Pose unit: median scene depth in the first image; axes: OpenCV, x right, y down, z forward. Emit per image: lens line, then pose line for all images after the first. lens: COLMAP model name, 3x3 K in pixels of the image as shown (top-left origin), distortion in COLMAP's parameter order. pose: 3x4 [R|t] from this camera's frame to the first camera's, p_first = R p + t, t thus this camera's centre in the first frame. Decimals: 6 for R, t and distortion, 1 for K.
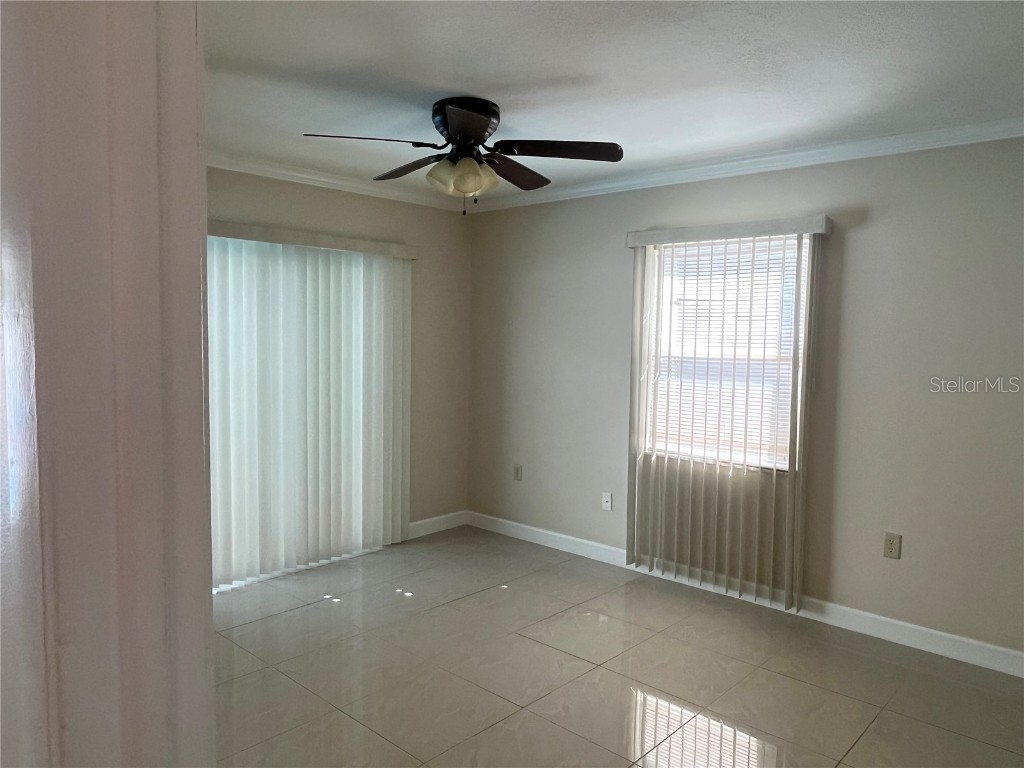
lens RADIAL K [[720.2, 0, 508.2], [0, 720.2, 379.8], [0, 0, 1]] dist [0.001319, -0.001265]
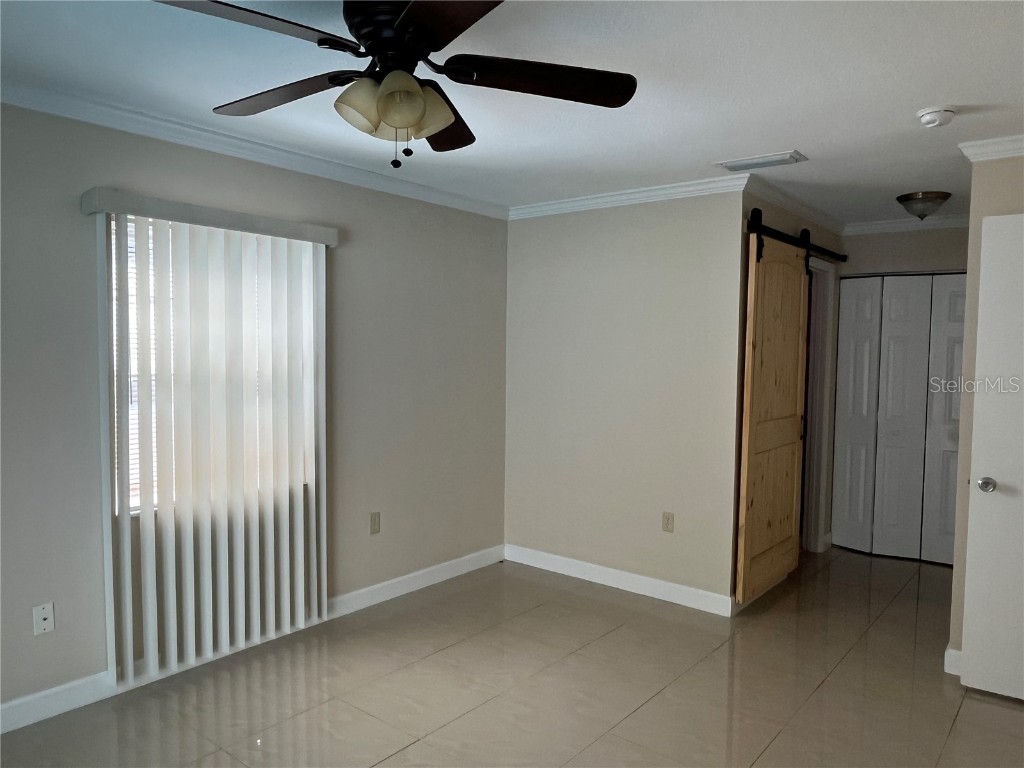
lens RADIAL K [[720.2, 0, 508.2], [0, 720.2, 379.8], [0, 0, 1]] dist [0.001319, -0.001265]
pose [[-0.047435, -0.077212, 0.995886, -0.536114], [0.048247, 0.995667, 0.079493, -0.071595], [-0.997708, 0.051819, -0.043504, 0.697101]]
